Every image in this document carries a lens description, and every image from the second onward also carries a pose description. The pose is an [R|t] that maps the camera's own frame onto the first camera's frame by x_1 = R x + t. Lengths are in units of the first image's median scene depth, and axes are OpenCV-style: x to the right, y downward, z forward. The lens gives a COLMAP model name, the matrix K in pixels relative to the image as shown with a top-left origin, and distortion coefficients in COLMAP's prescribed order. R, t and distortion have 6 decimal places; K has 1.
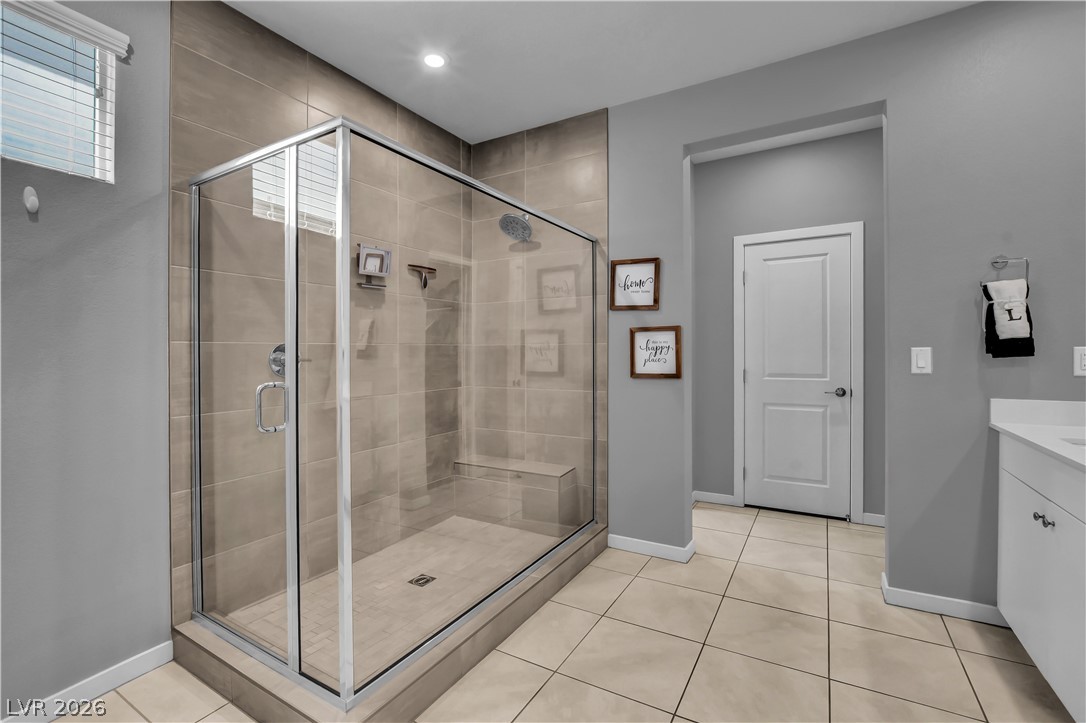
lens RADIAL K [[480.3, 0, 531.8], [0, 480.3, 351.6], [0, 0, 1]] dist [-0.034302, 0.003273]
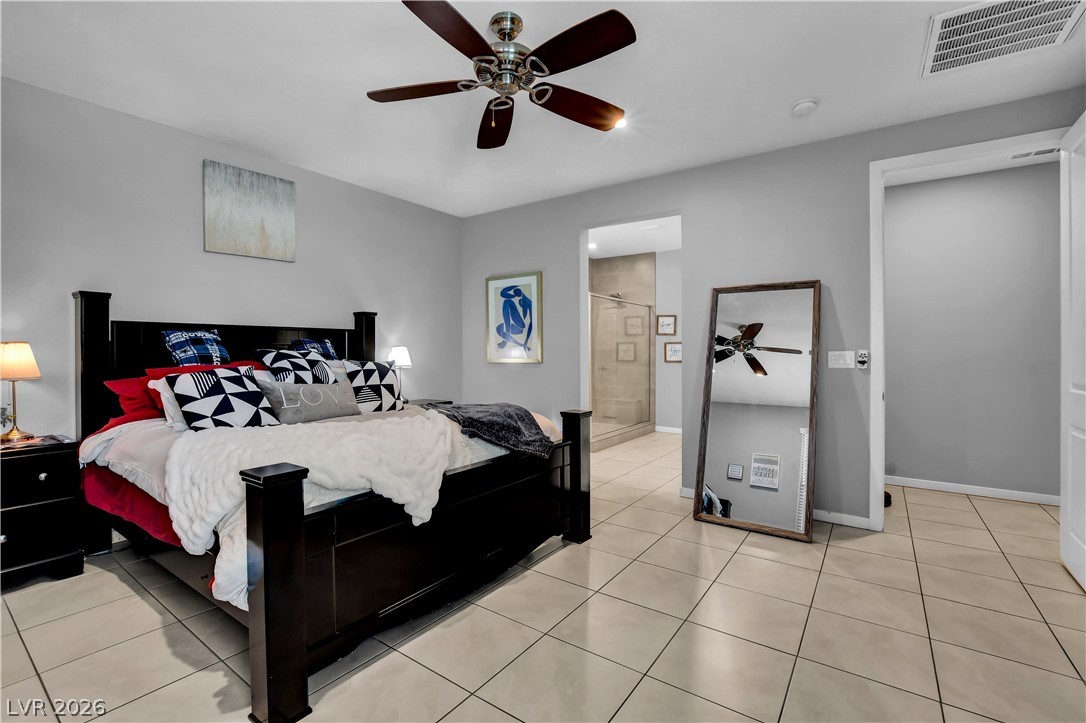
lens RADIAL K [[480.3, 0, 537.4], [0, 480.3, 352.1], [0, 0, 1]] dist [-0.034302, 0.003273]
pose [[0.998503, 0.002294, -0.054656, -0.316359], [-0.002107, 0.999992, 0.003470, -0.005598], [0.054664, -0.003350, 0.998499, -1.513371]]
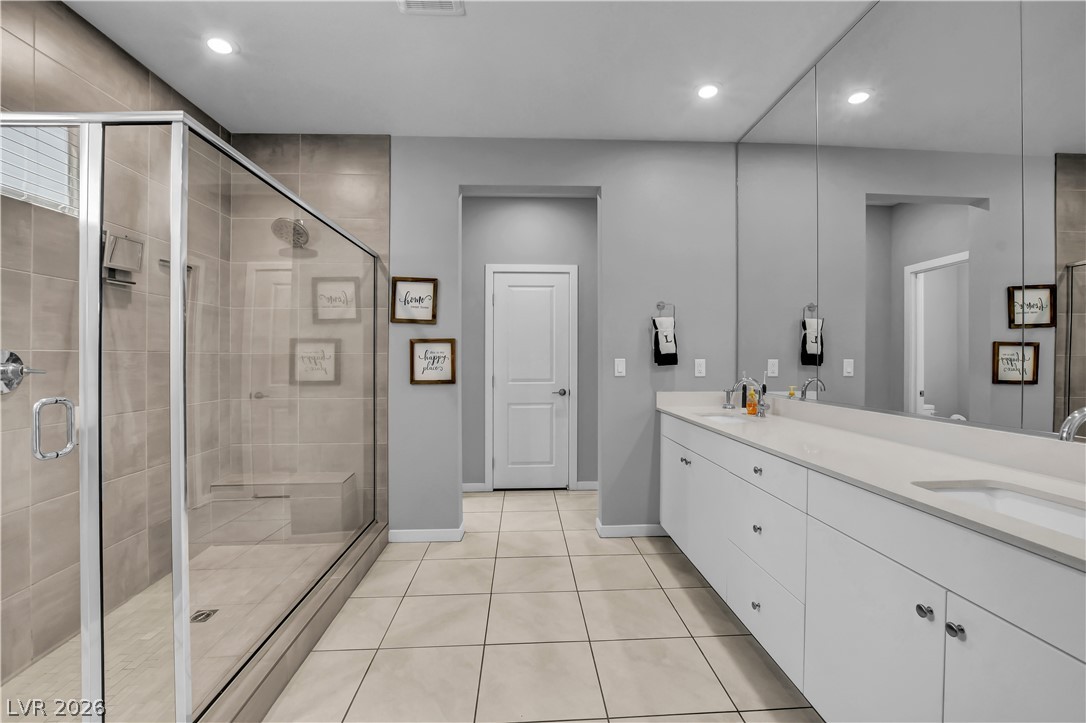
lens RADIAL K [[480.3, 0, 545.3], [0, 480.3, 356.2], [0, 0, 1]] dist [-0.034302, 0.003273]
pose [[0.826578, 0.006943, 0.562780, -0.156395], [-0.001911, 0.999953, -0.009530, -0.000874], [-0.562819, 0.006802, 0.826552, -0.086984]]
